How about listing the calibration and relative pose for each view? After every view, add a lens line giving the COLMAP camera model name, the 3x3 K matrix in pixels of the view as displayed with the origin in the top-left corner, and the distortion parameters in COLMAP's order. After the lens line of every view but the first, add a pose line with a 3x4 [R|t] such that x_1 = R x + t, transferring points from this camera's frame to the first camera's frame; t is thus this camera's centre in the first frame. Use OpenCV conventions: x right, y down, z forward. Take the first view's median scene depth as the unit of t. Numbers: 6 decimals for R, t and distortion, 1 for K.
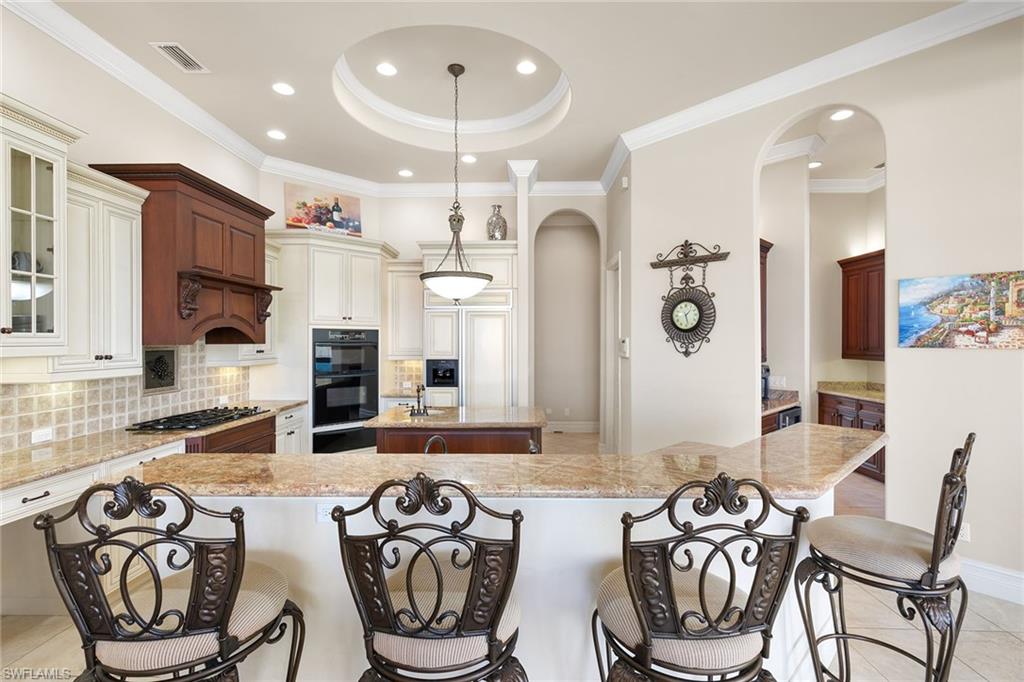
lens RADIAL K [[458.2, 0, 513.8], [0, 458.2, 343.8], [0, 0, 1]] dist [0.010675, -0.001031]
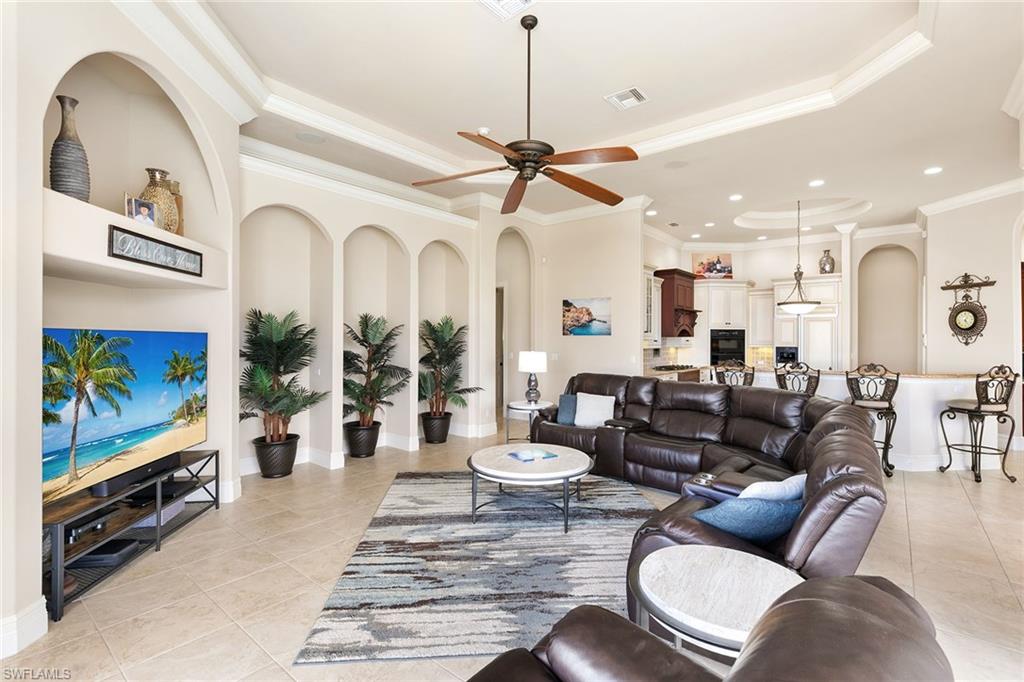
lens RADIAL K [[458.2, 0, 520.2], [0, 458.2, 338.1], [0, 0, 1]] dist [0.010675, -0.001031]
pose [[0.796776, 0.002892, -0.604268, 0.109520], [-0.006783, 0.999968, -0.004159, 0.019129], [0.604237, 0.007413, 0.796770, -1.215297]]
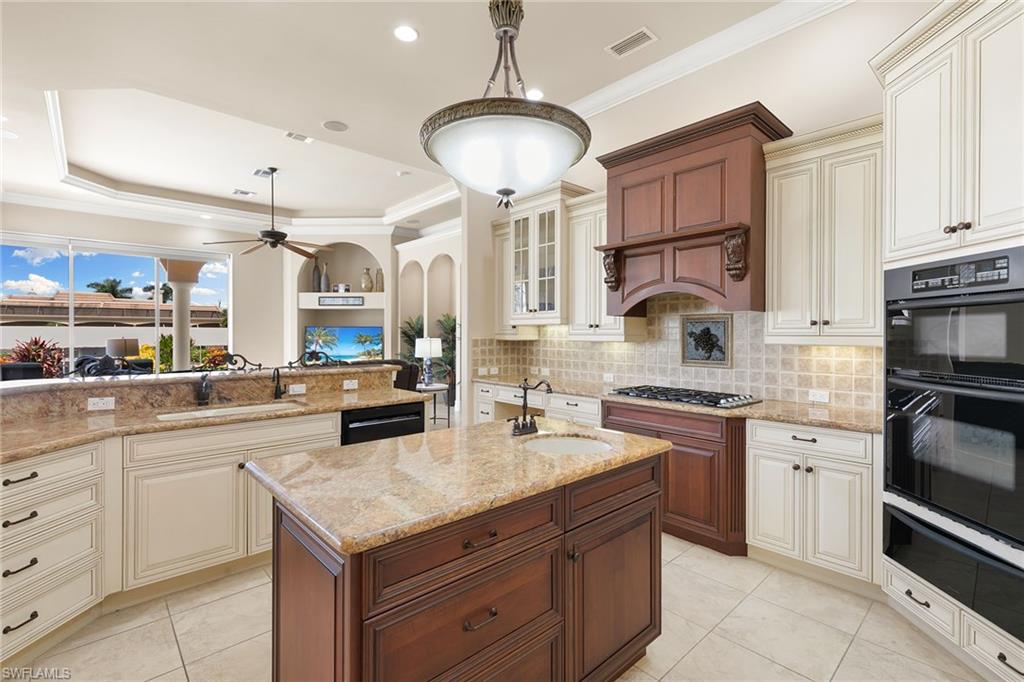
lens RADIAL K [[458.2, 0, 511.2], [0, 458.2, 335.2], [0, 0, 1]] dist [0.010675, -0.001031]
pose [[-0.721670, 0.002994, -0.692231, 0.168313], [-0.004257, 0.999953, 0.008763, 0.032125], [0.692224, 0.009271, -0.721623, 1.268853]]
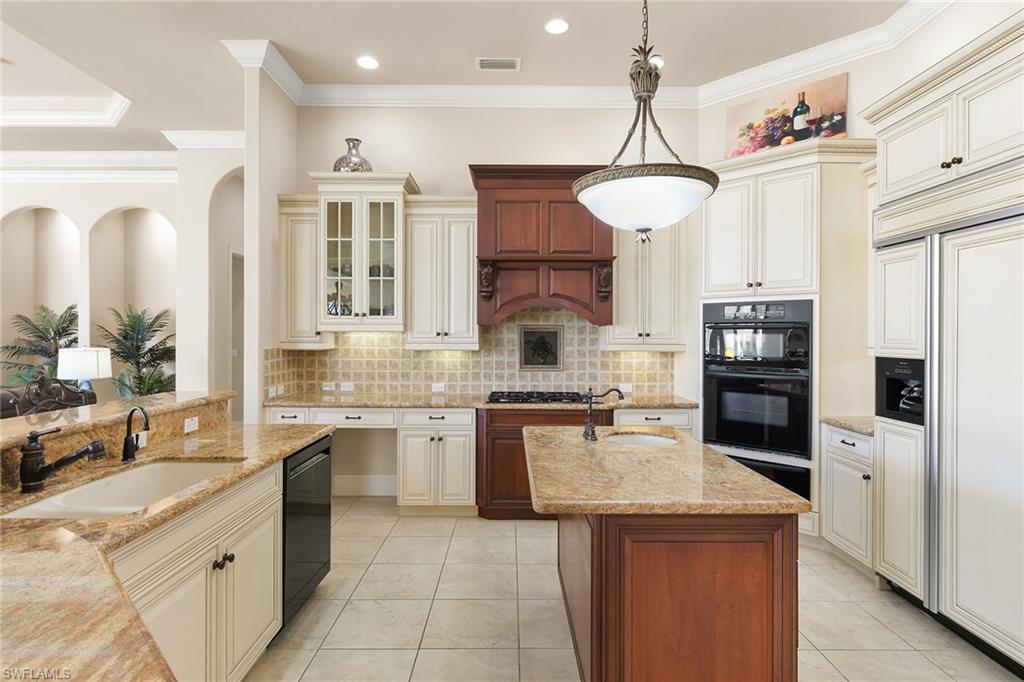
lens RADIAL K [[536.5, 0, 513.1], [0, 536.5, 336.1], [0, 0, 1]] dist [-0.006510, -0.001239]
pose [[0.028068, 0.004297, -0.999597, 0.452778], [-0.009749, 0.999944, 0.004024, 0.019046], [0.999558, 0.009632, 0.028109, 0.808796]]
